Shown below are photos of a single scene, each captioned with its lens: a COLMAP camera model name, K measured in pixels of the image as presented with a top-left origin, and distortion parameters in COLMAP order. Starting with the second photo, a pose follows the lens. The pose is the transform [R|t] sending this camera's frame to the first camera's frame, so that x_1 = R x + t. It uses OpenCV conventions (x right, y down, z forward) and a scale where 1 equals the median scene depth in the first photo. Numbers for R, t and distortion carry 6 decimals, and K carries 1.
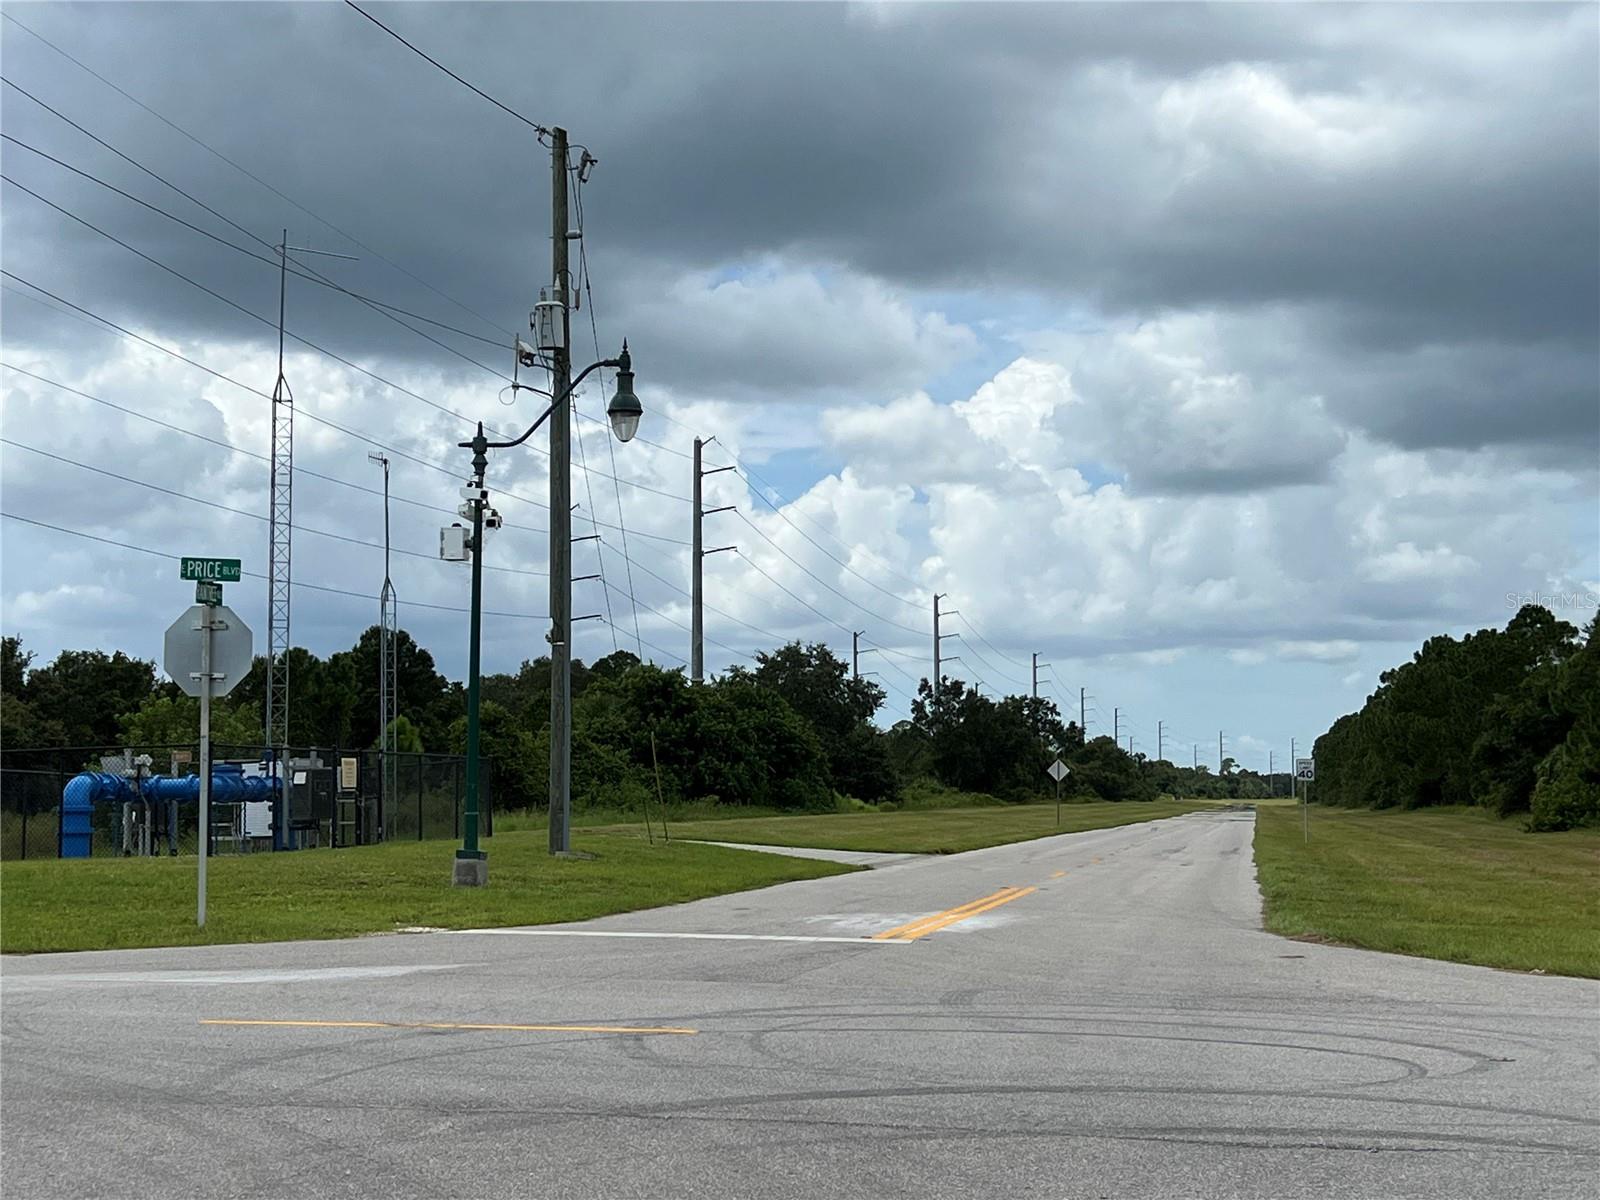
lens RADIAL K [[2718.3, 0, 800.0], [0, 2718.3, 600.0], [0, 0, 1]] dist [0.129811, -0.130629]
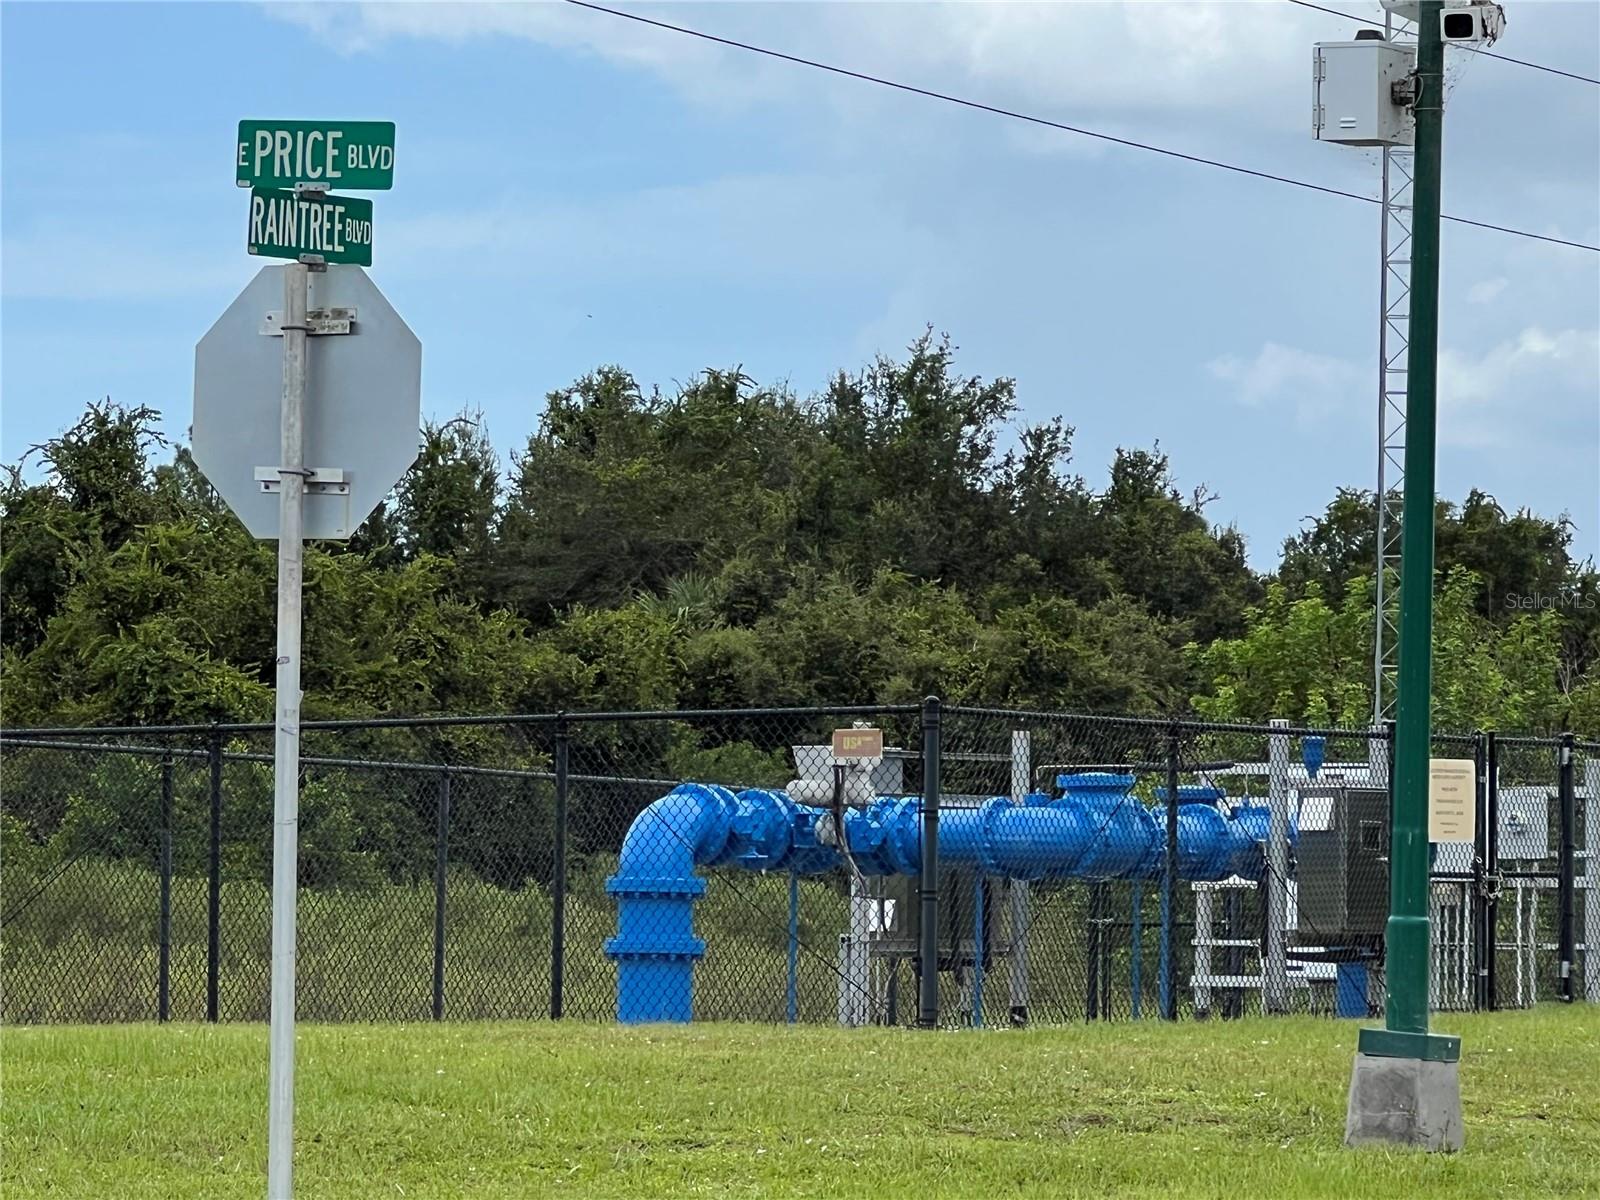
lens RADIAL K [[7003.5, 0, 800.0], [0, 7003.5, 600.0], [0, 0, 1]] dist [0.034938, 0.949704]
pose [[0.919677, 0.004607, -0.392648, 0.142245], [0.007246, 0.999562, 0.028699, 0.015651], [0.392608, -0.029239, 0.919241, 0.203284]]
